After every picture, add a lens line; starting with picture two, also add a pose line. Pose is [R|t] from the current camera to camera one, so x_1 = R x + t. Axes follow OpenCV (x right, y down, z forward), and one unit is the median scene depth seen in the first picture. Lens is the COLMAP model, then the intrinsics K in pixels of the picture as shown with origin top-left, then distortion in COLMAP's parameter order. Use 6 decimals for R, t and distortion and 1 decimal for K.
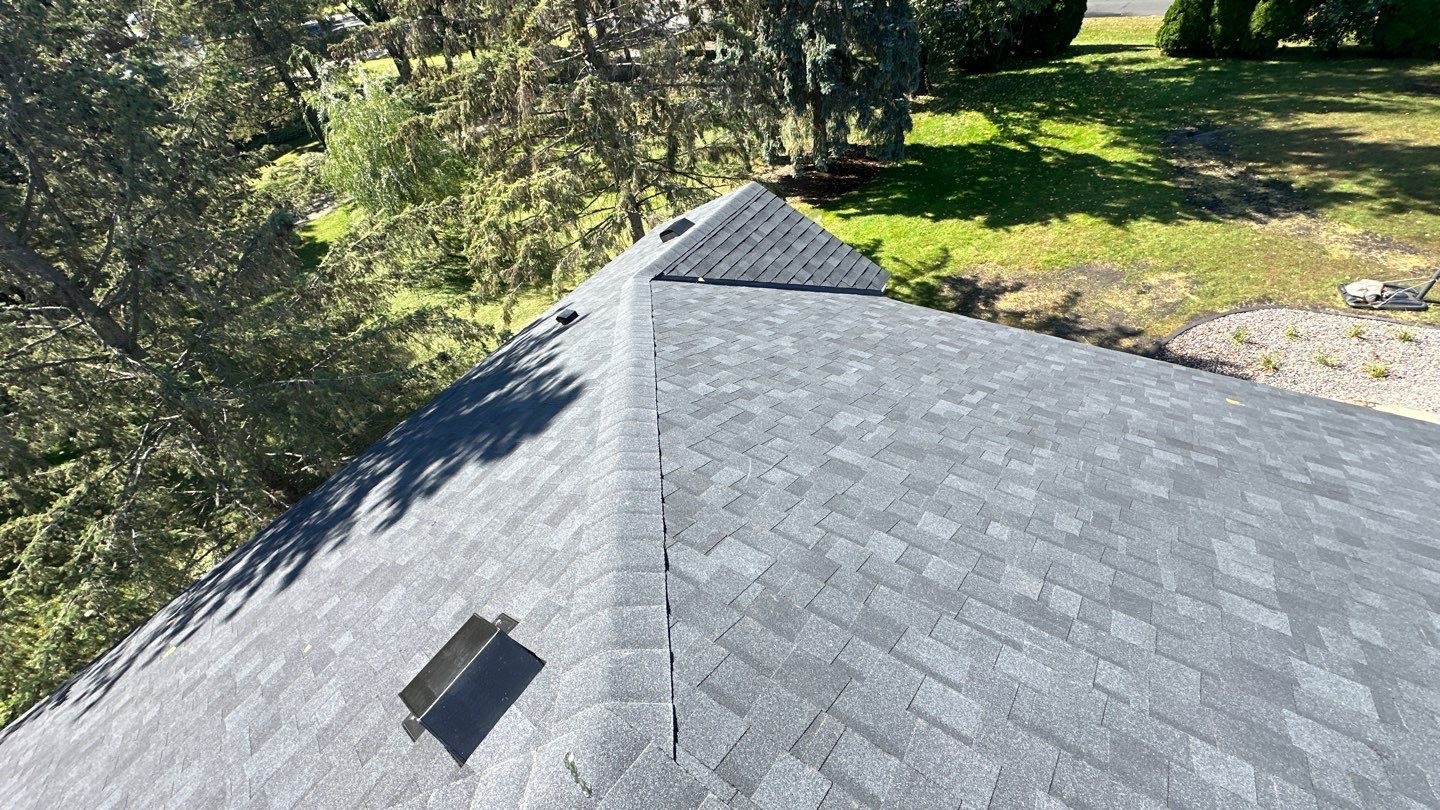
lens RADIAL K [[576.0, 0, 721.0], [0, 576.0, 404.3], [0, 0, 1]] dist [-0.007173, 0.001180]
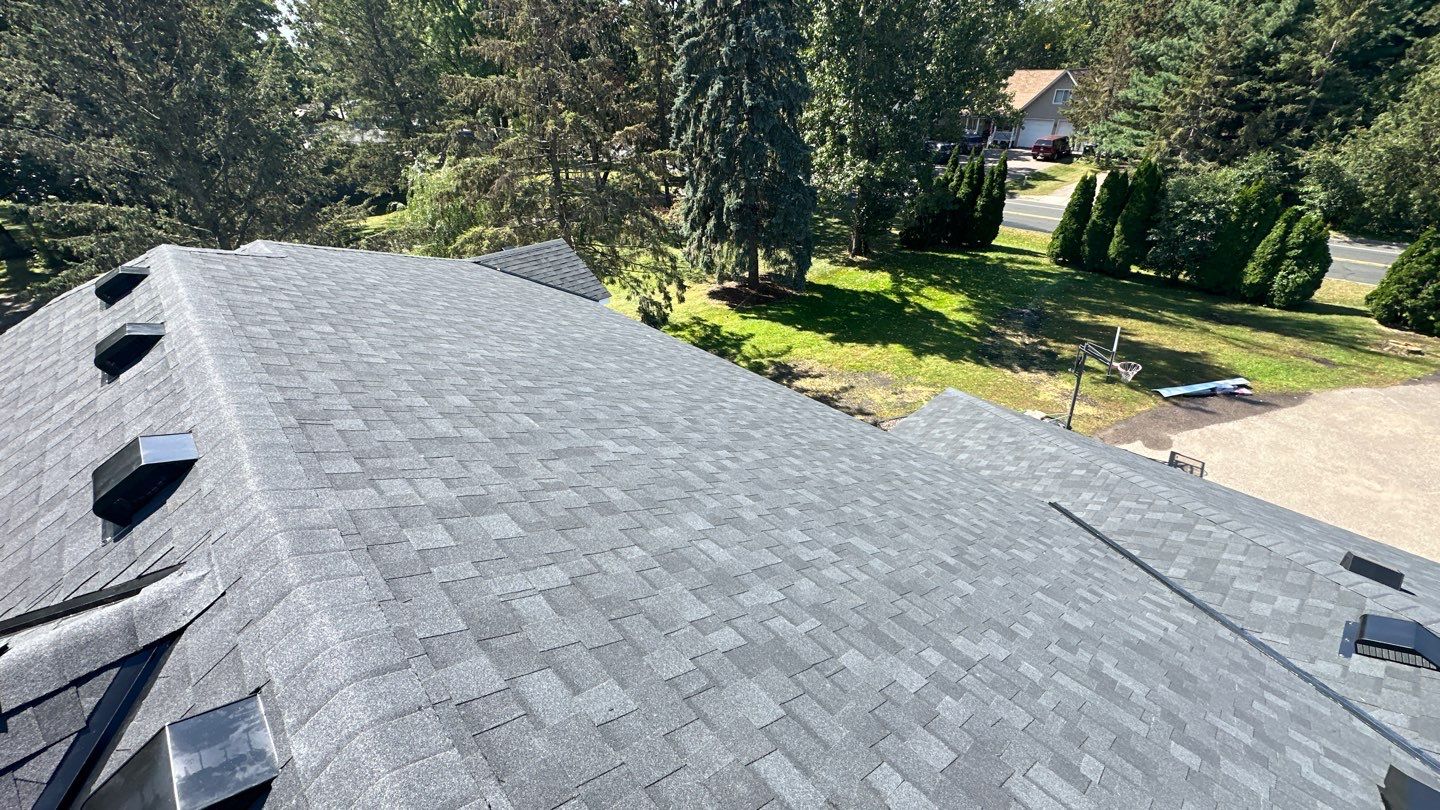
lens RADIAL K [[576.0, 0, 714.9], [0, 576.0, 404.5], [0, 0, 1]] dist [-0.007173, 0.001180]
pose [[0.969281, 0.219686, -0.110604, 0.342767], [-0.238348, 0.949955, -0.201929, 0.153478], [0.060708, 0.222088, 0.973135, -0.266067]]
